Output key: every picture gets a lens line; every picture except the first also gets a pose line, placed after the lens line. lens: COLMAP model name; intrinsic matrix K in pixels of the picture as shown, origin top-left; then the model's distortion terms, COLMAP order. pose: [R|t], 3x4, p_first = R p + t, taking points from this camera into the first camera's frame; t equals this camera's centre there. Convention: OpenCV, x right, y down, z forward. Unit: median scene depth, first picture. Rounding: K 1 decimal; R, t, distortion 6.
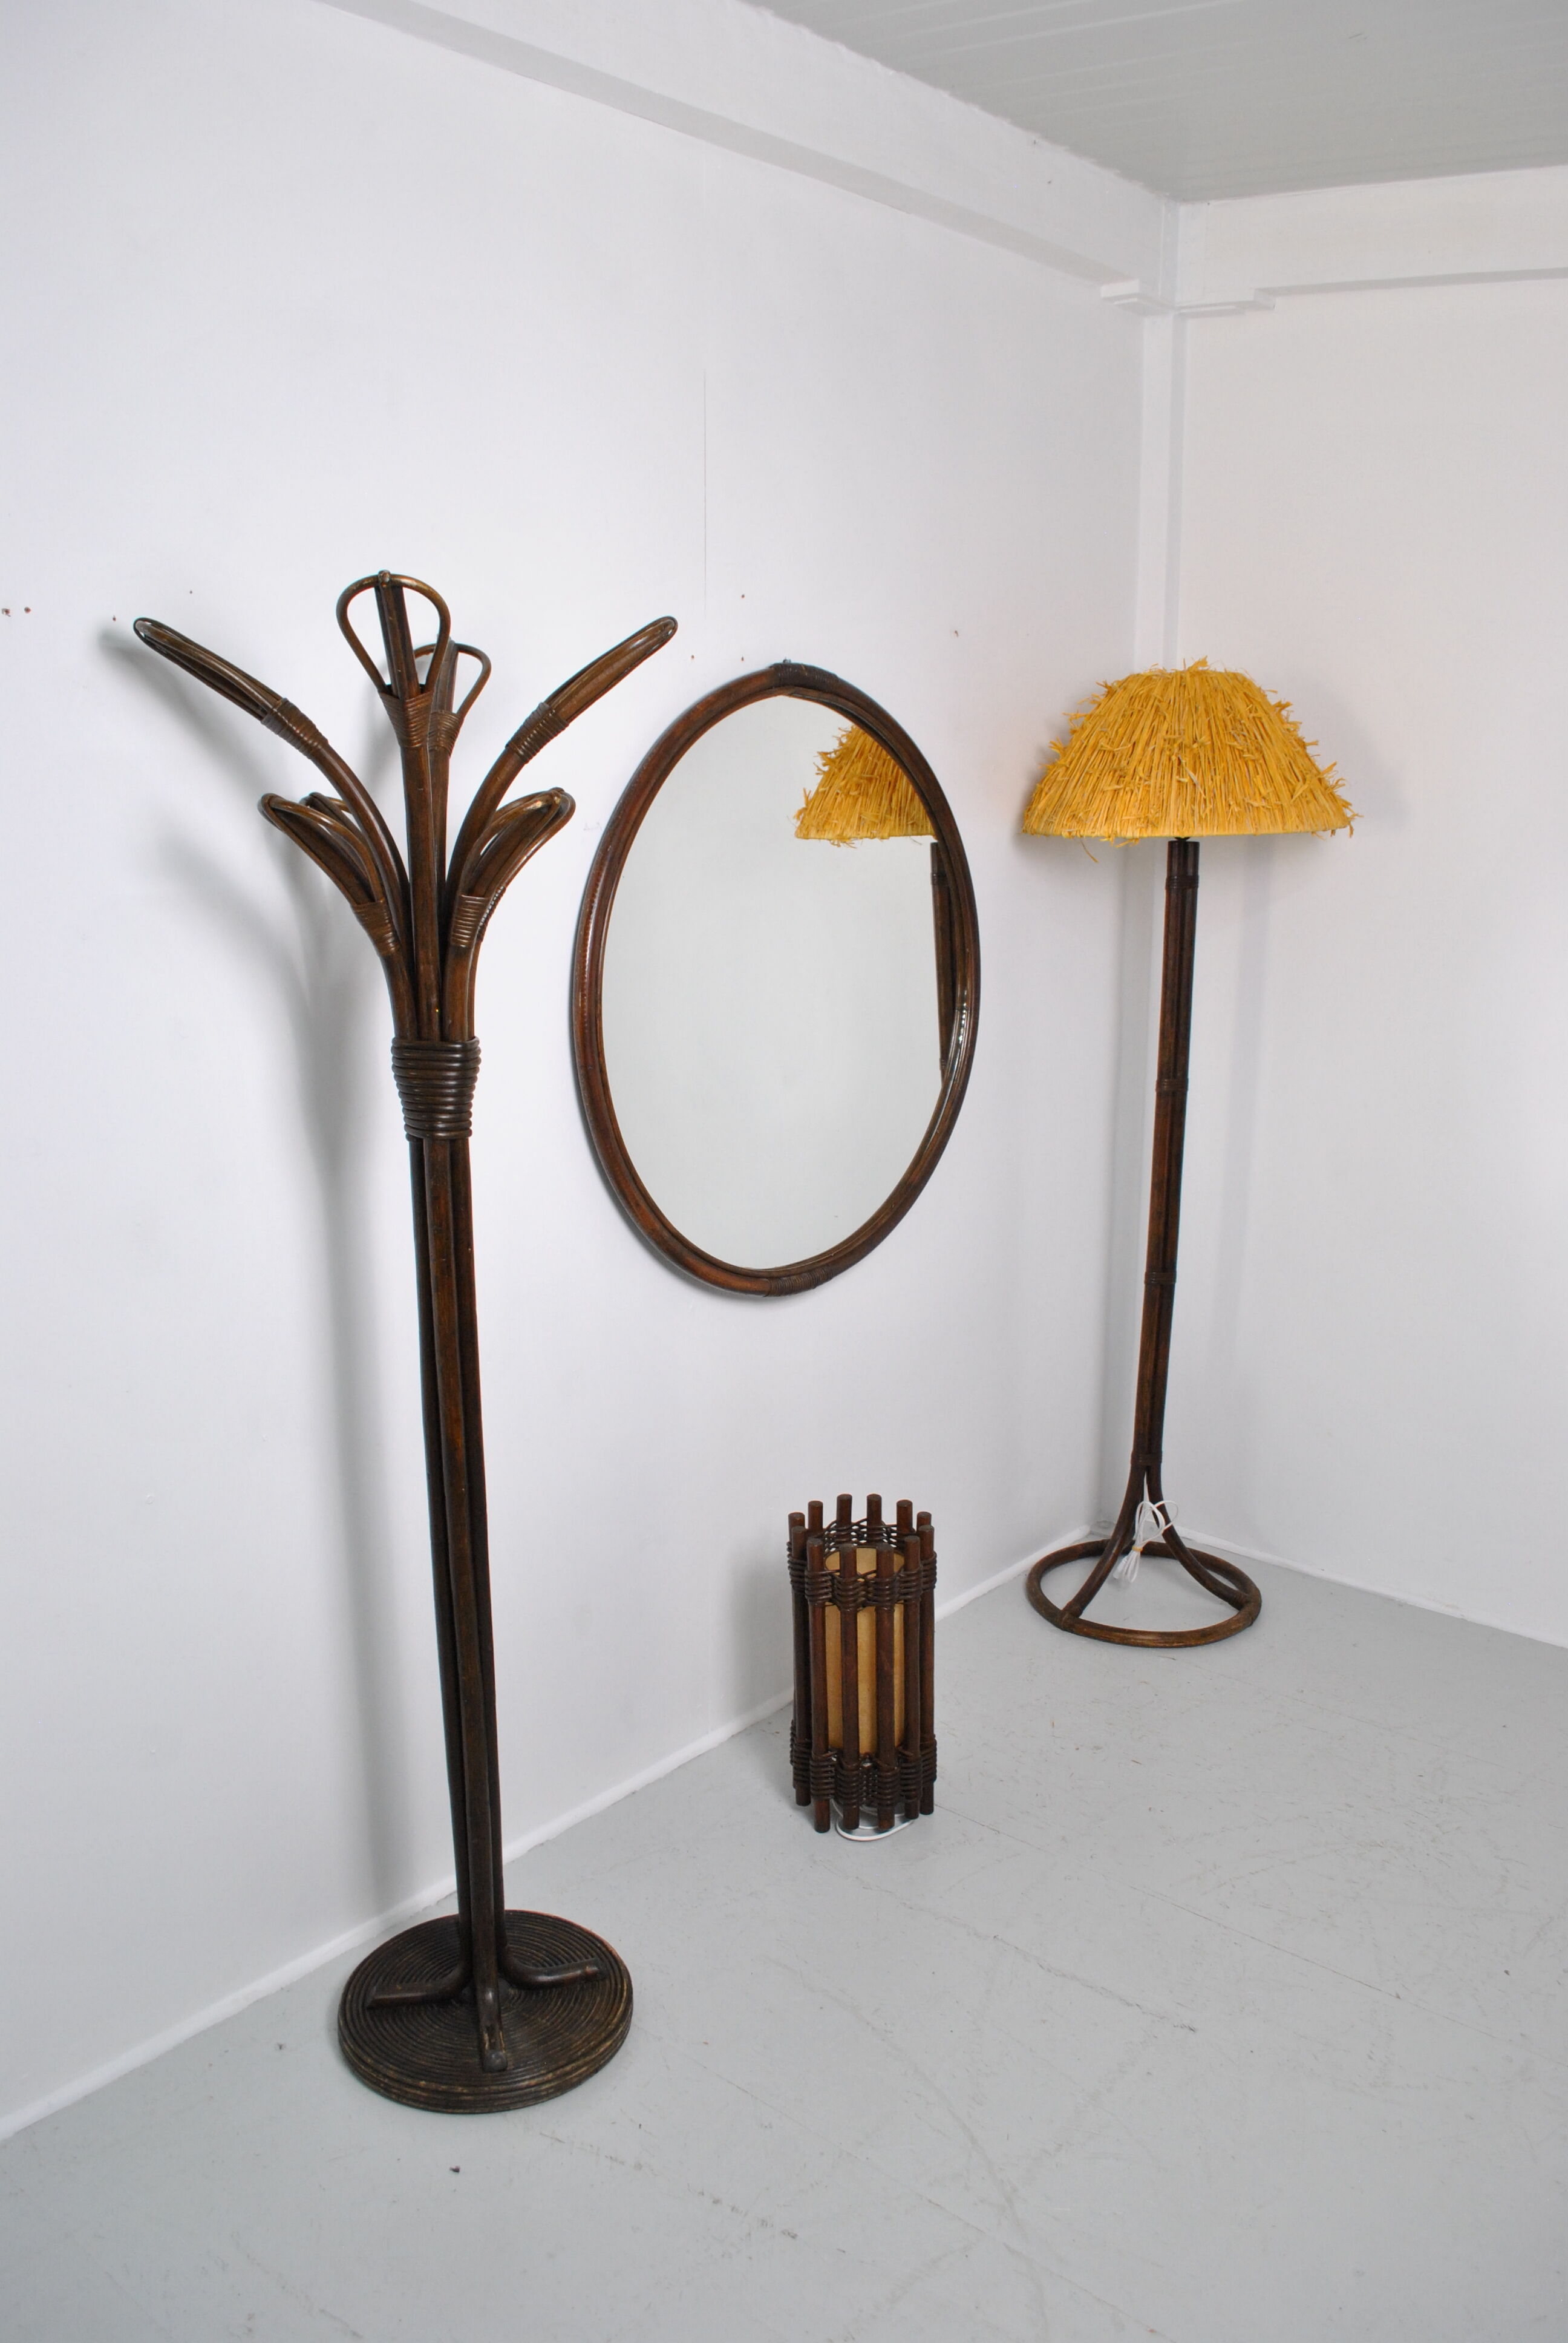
lens RADIAL K [[1830.1, 0, 782.7], [0, 1830.1, 1163.5], [0, 0, 1]] dist [-0.097029, 0.025605]
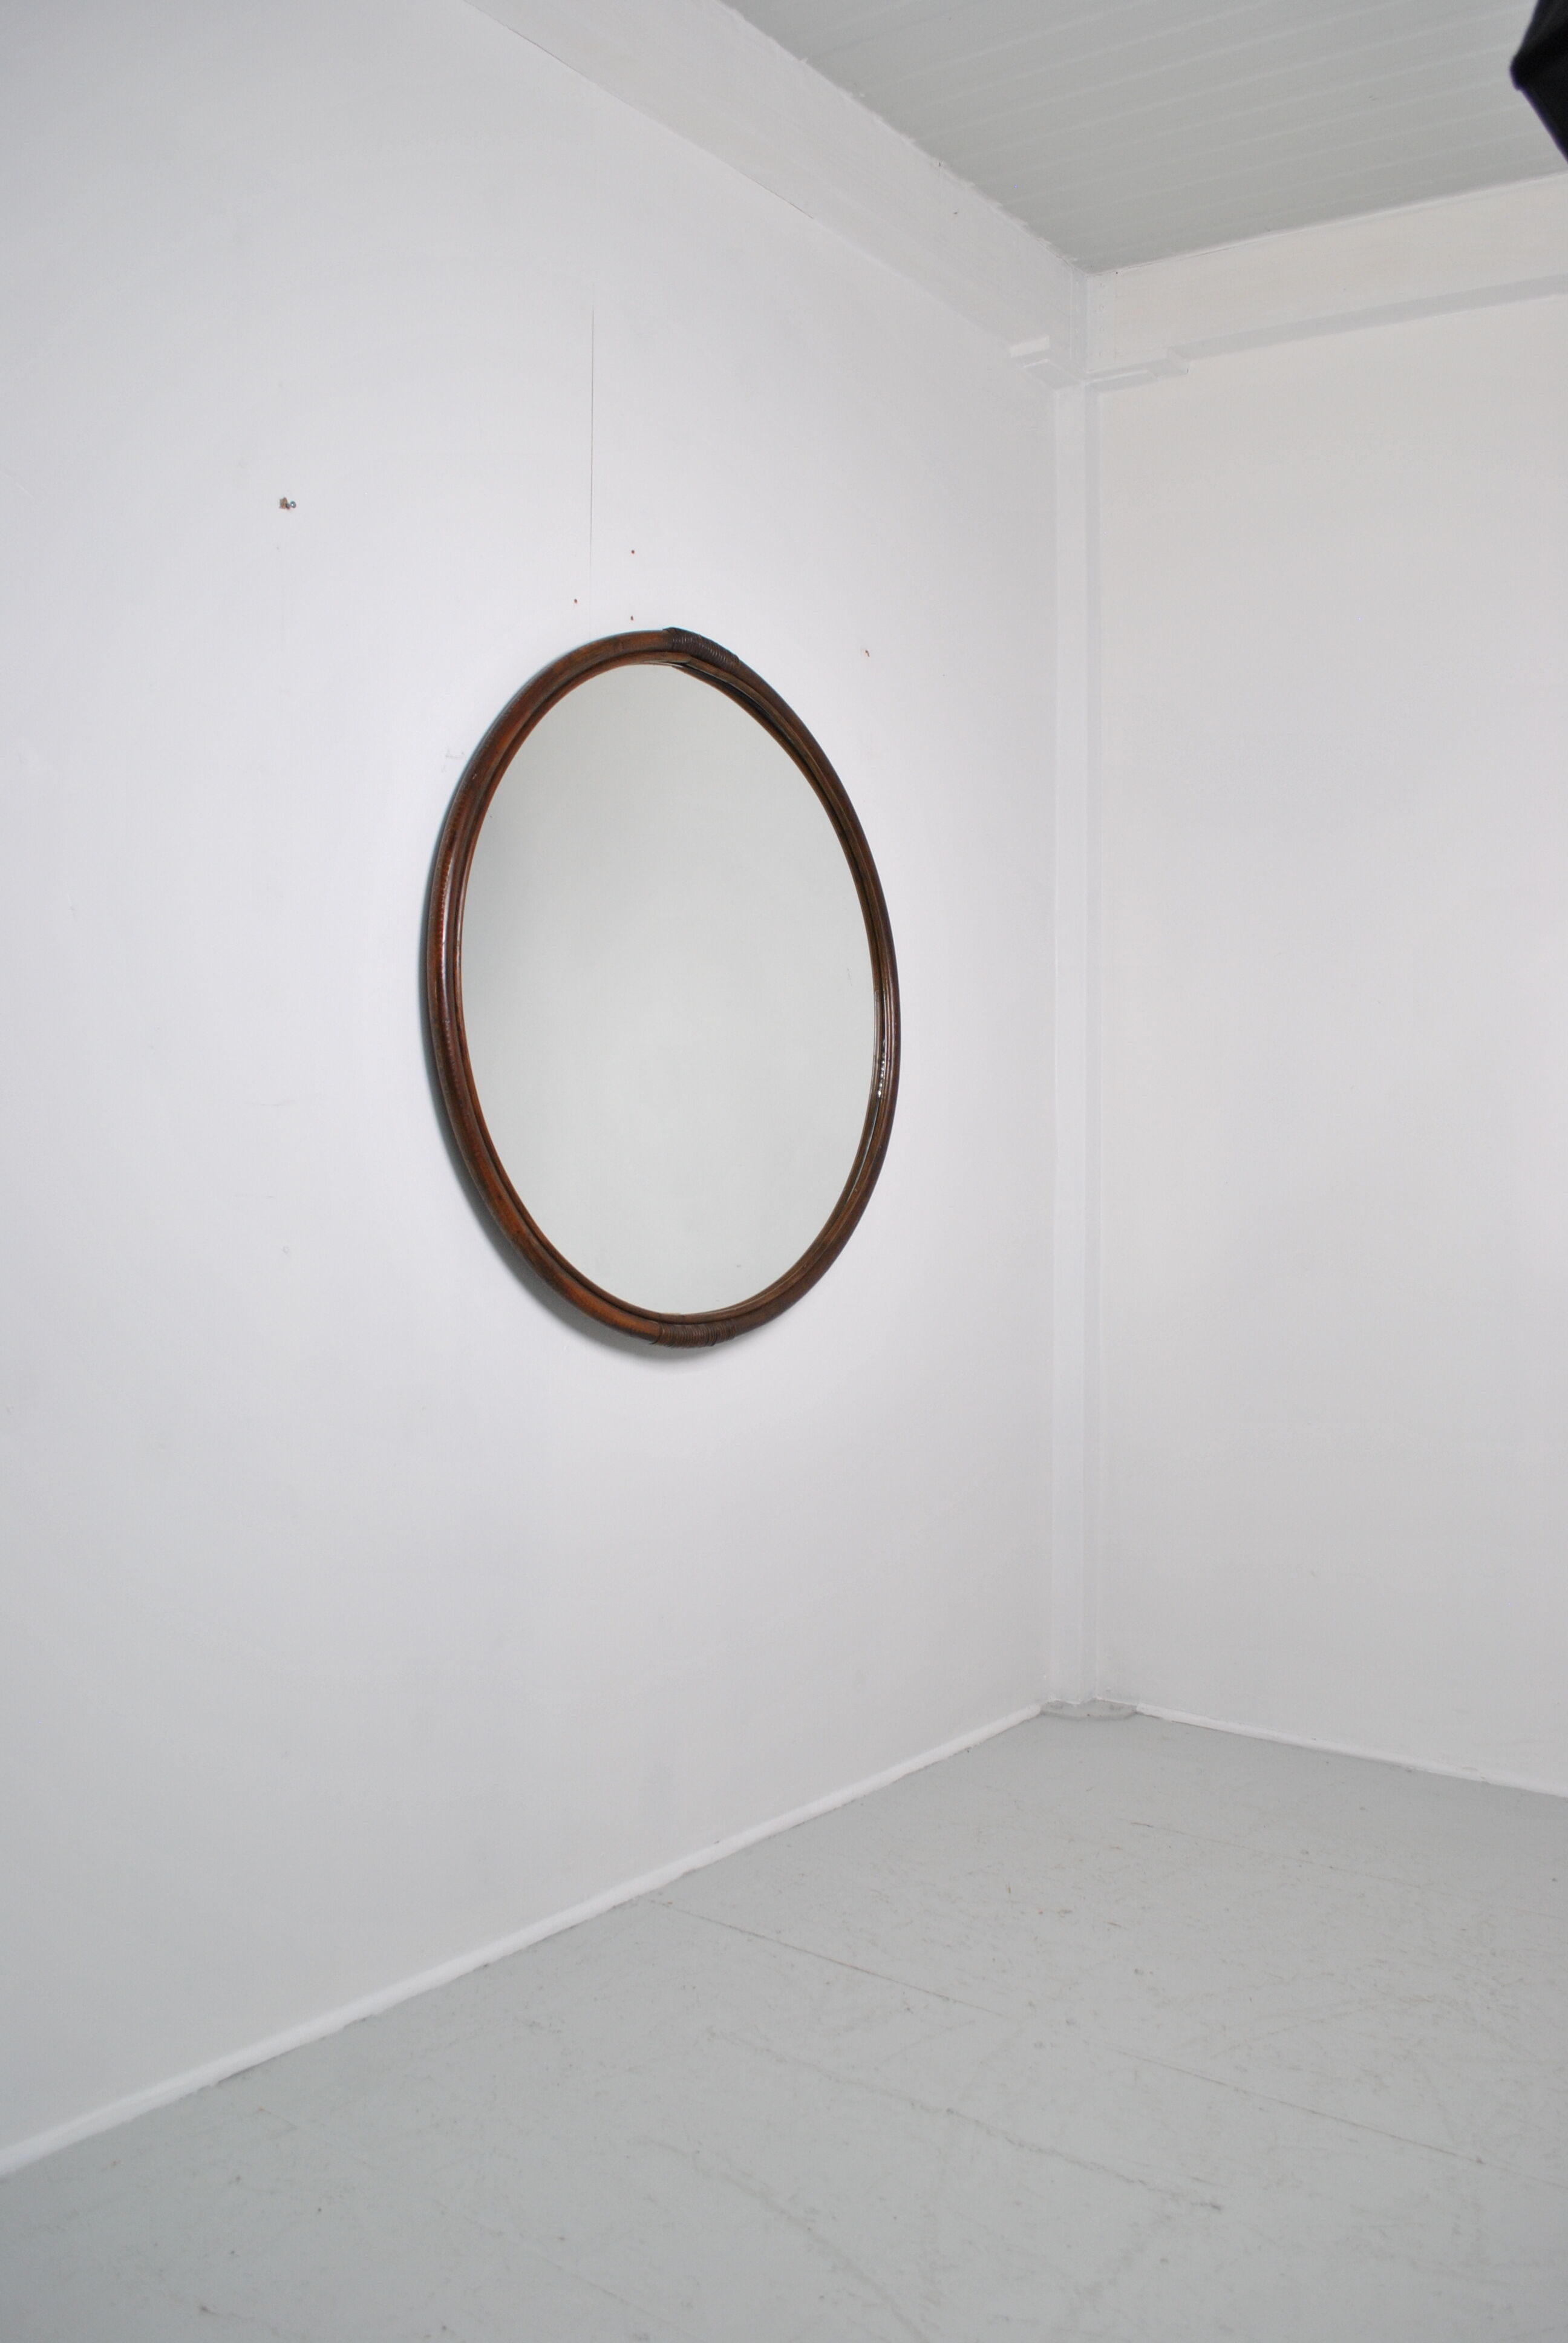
lens RADIAL K [[1830.1, 0, 781.2], [0, 1830.1, 1175.4], [0, 0, 1]] dist [-0.097029, 0.025605]
pose [[0.999051, 0.000103, 0.043546, 0.013046], [0.008633, 0.979682, -0.200372, 0.177811], [-0.042681, 0.200558, 0.978752, 0.167362]]
